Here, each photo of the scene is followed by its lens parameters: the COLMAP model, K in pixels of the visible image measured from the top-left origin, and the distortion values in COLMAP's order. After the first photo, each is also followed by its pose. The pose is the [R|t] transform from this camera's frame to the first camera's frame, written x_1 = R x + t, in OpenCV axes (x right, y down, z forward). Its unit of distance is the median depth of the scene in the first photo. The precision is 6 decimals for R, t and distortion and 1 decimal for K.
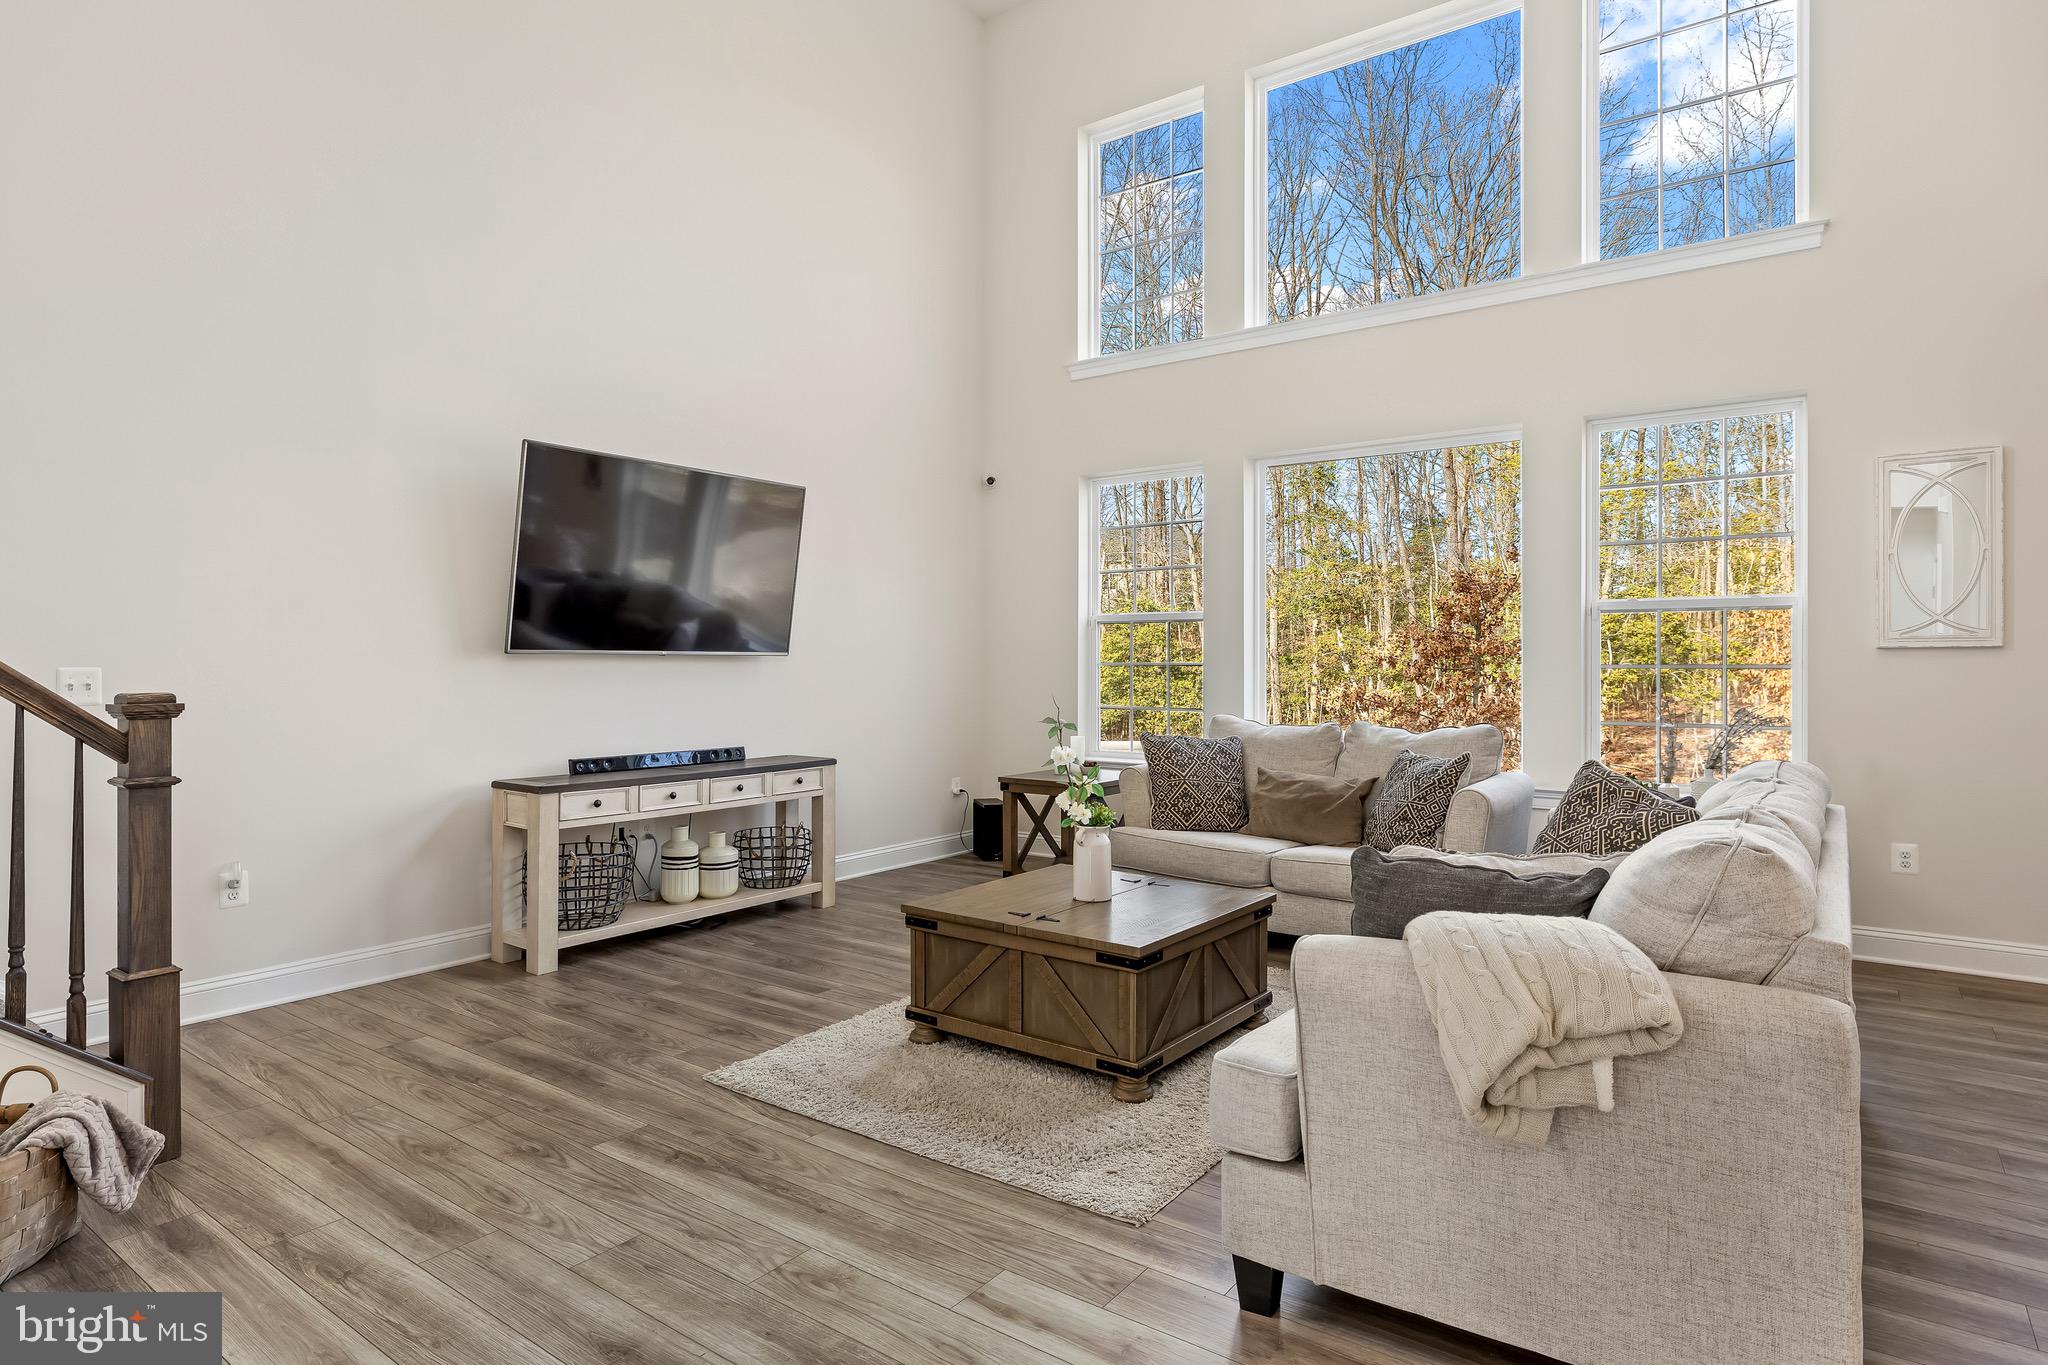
lens RADIAL K [[1114.6, 0, 1021.9], [0, 1114.6, 666.4], [0, 0, 1]] dist [0.000784, 0.001456]
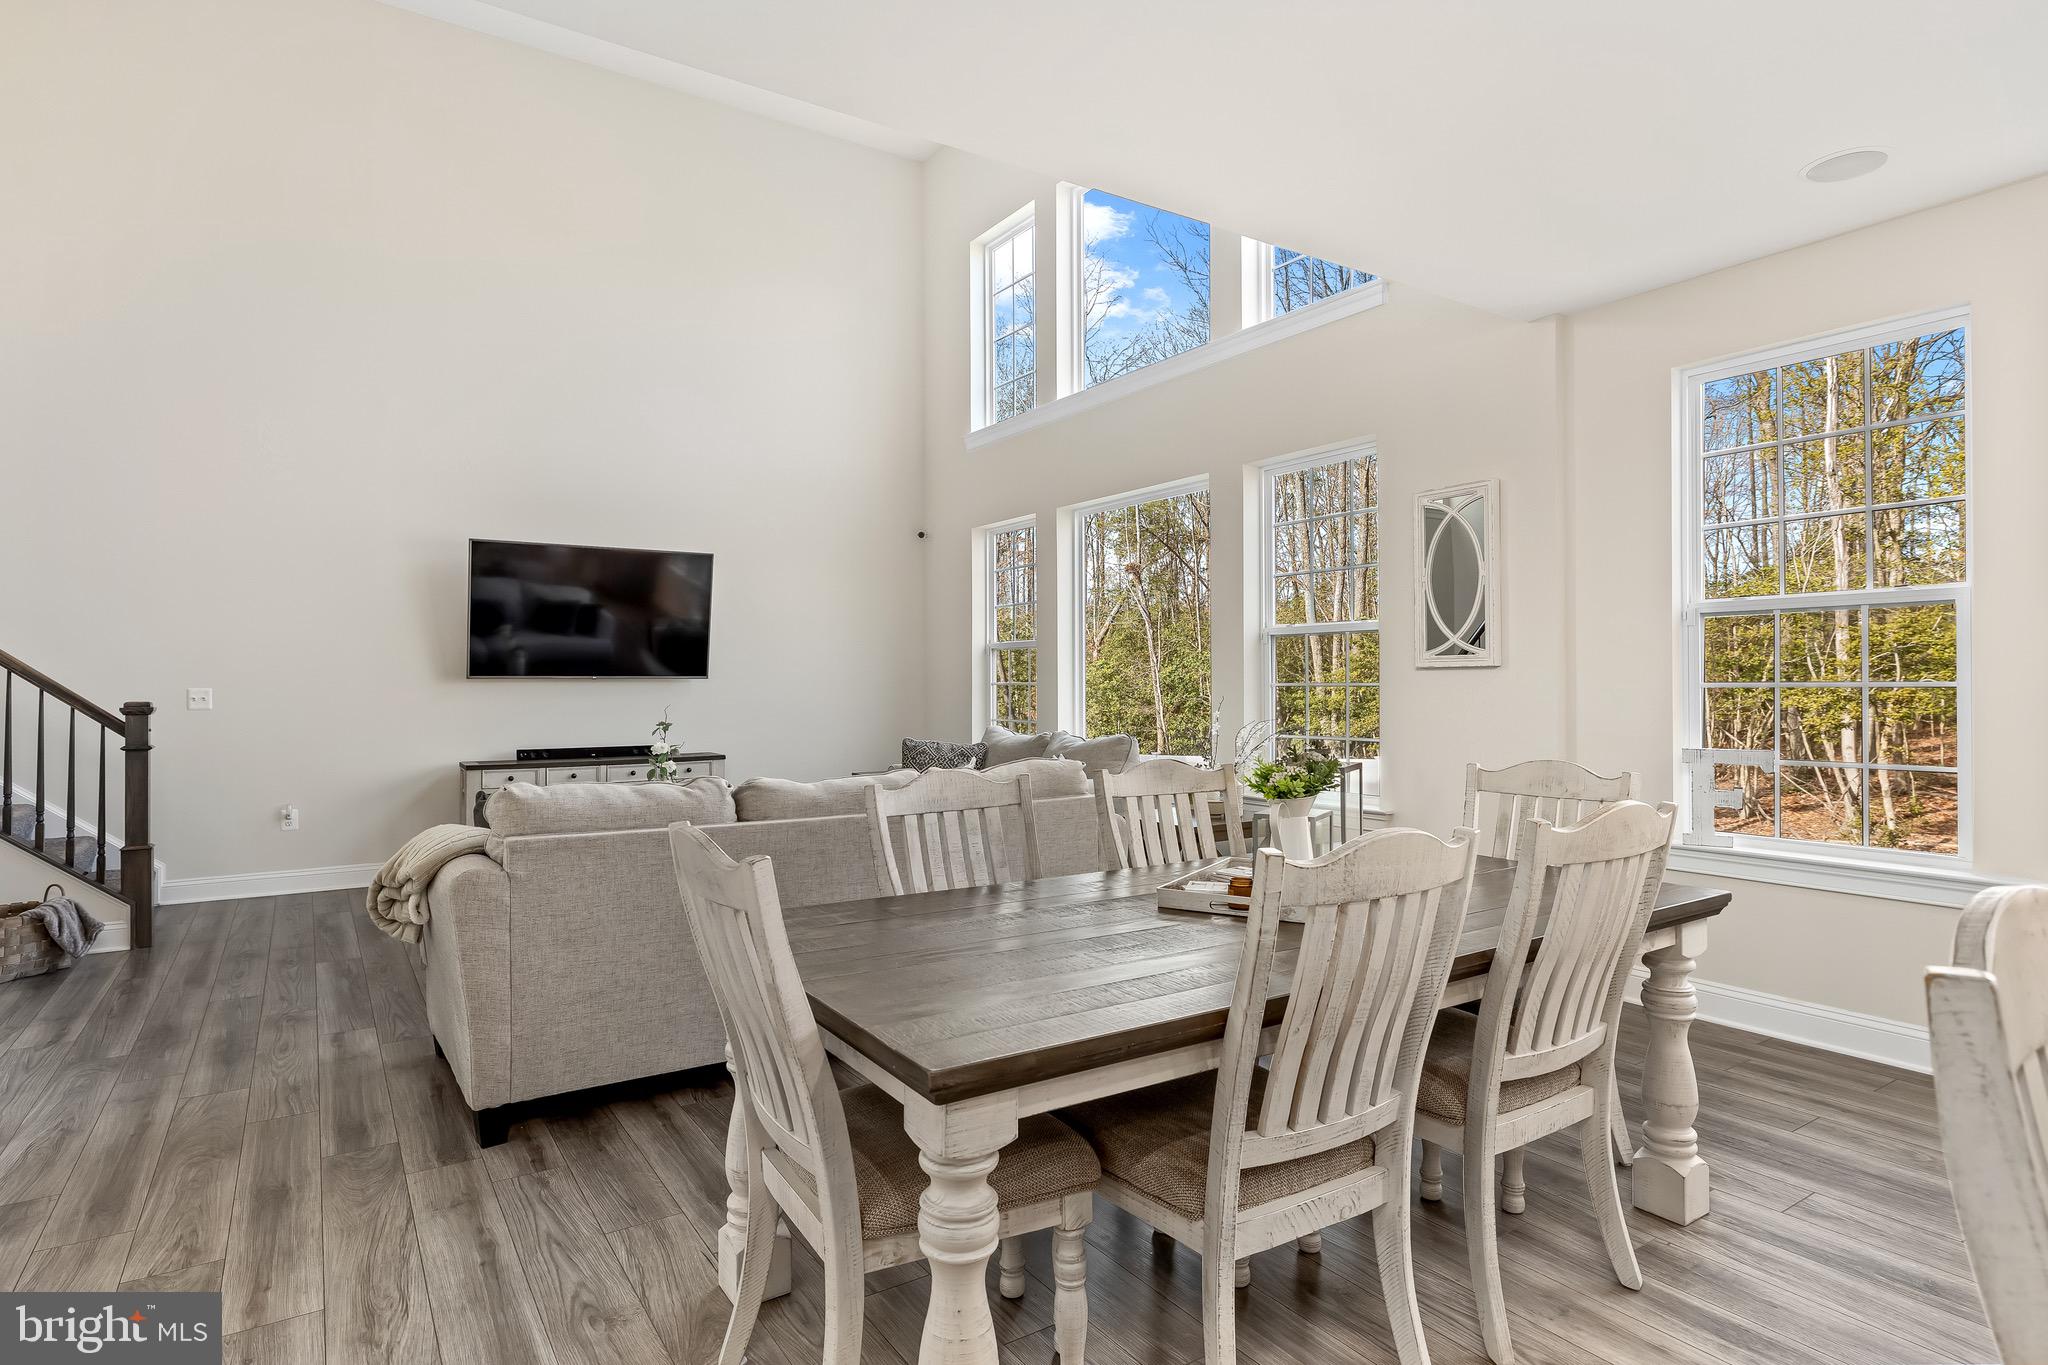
lens RADIAL K [[1114.6, 0, 1018.5], [0, 1114.6, 684.1], [0, 0, 1]] dist [0.000784, 0.001456]
pose [[0.933579, 0.000436, -0.358371, 1.314300], [-0.000266, 1.000000, 0.000524, -0.007223], [0.358371, -0.000394, 0.933579, -0.245041]]
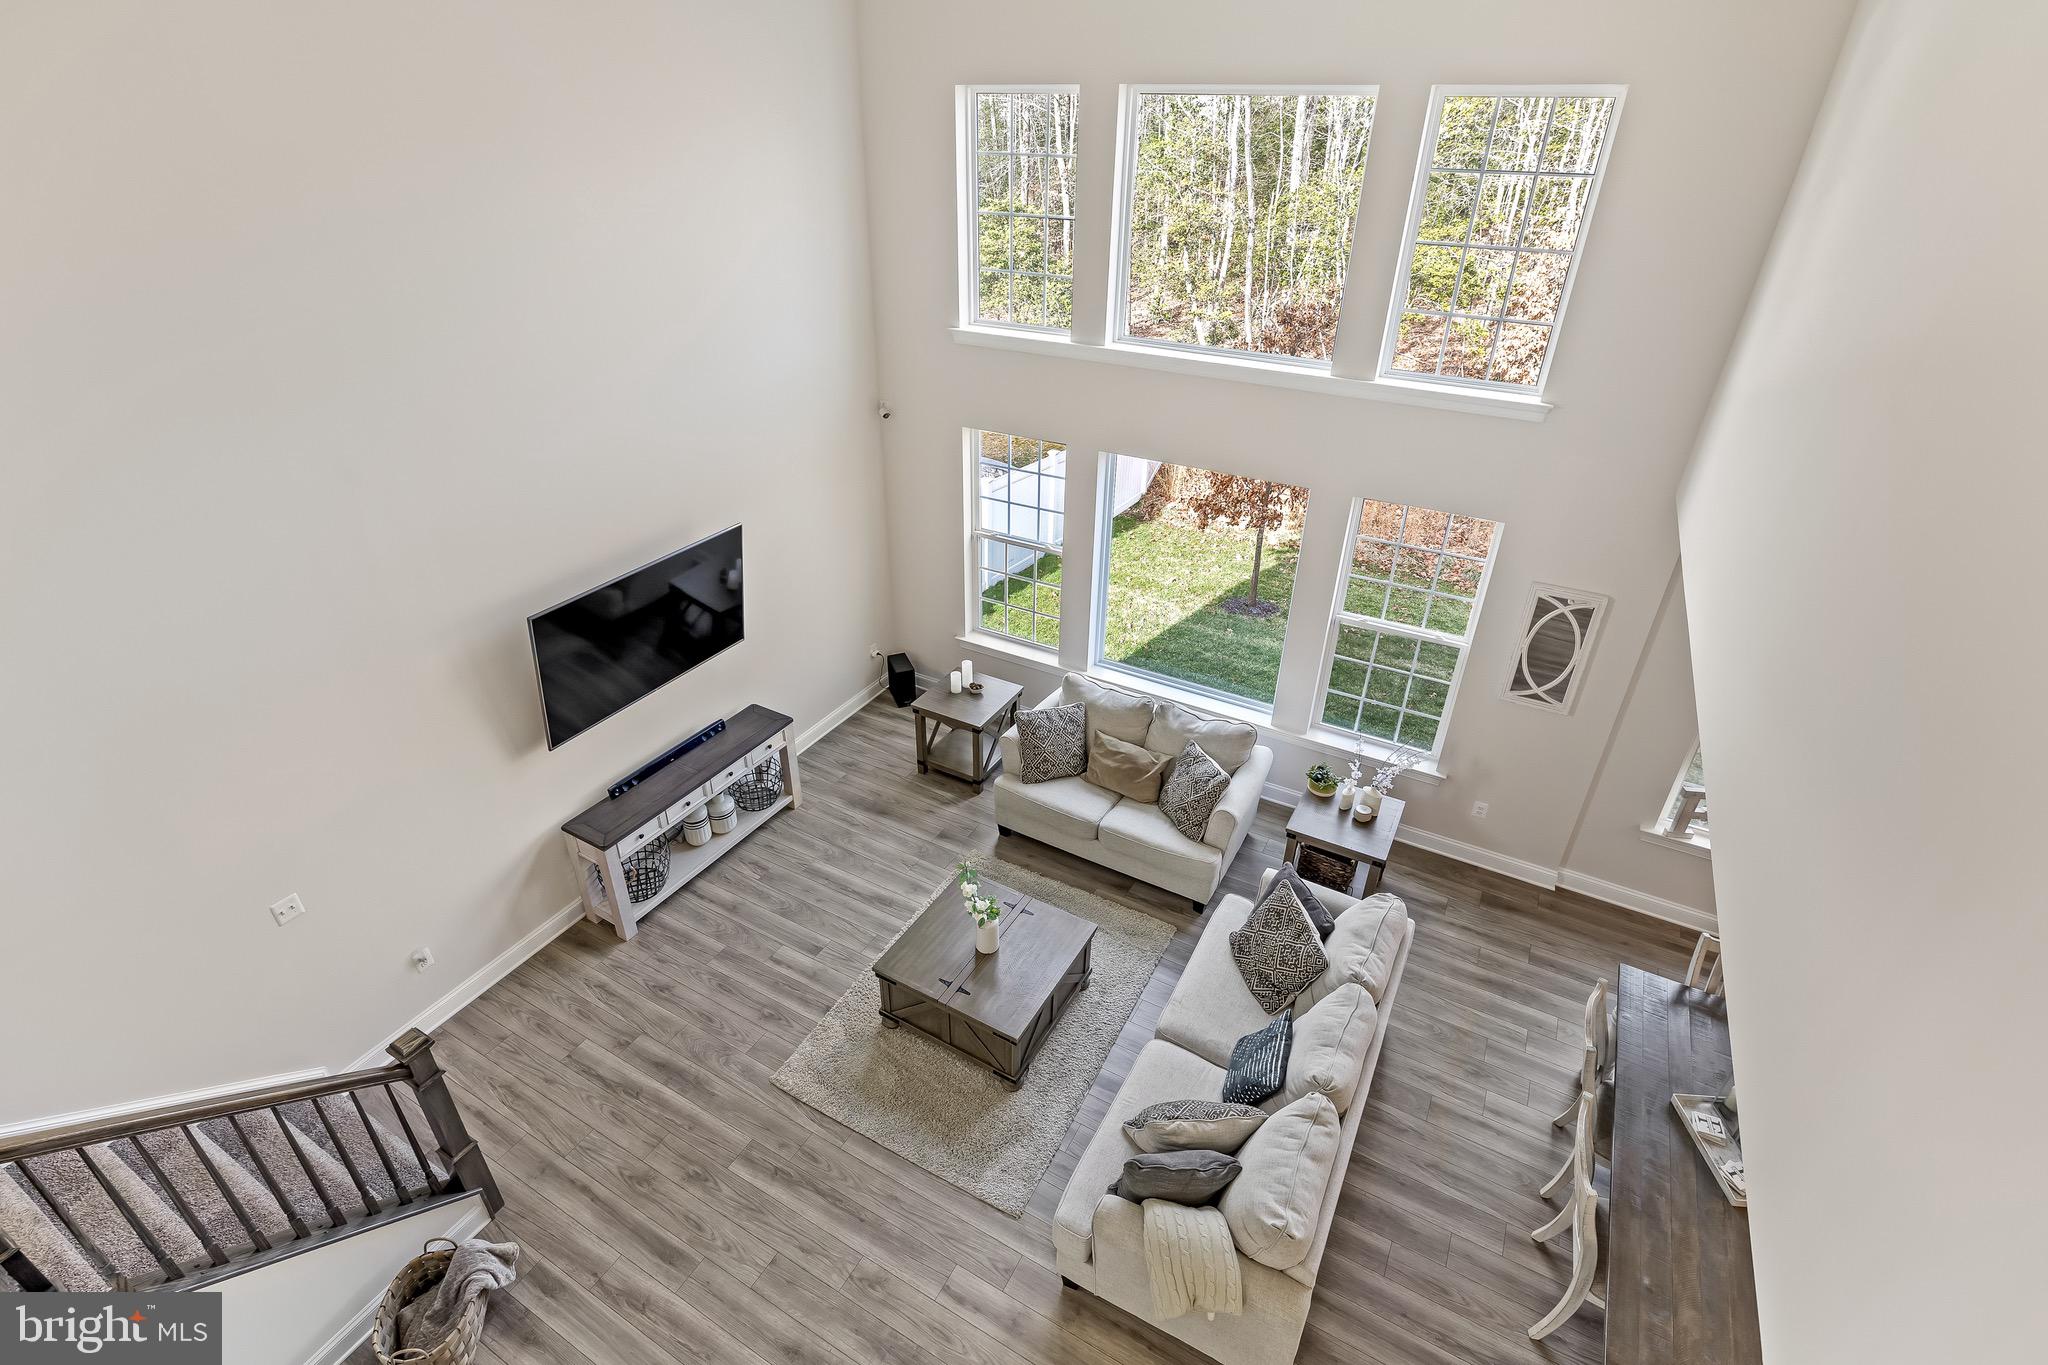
lens RADIAL K [[956.8, 0, 1023.8], [0, 956.8, 671.7], [0, 0, 1]] dist [-0.003460, 0.000427]
pose [[0.992382, -0.050713, 0.112273, -0.029895], [-0.012541, 0.865023, 0.501575, -1.150510], [-0.122555, -0.499162, 0.857798, -0.028164]]
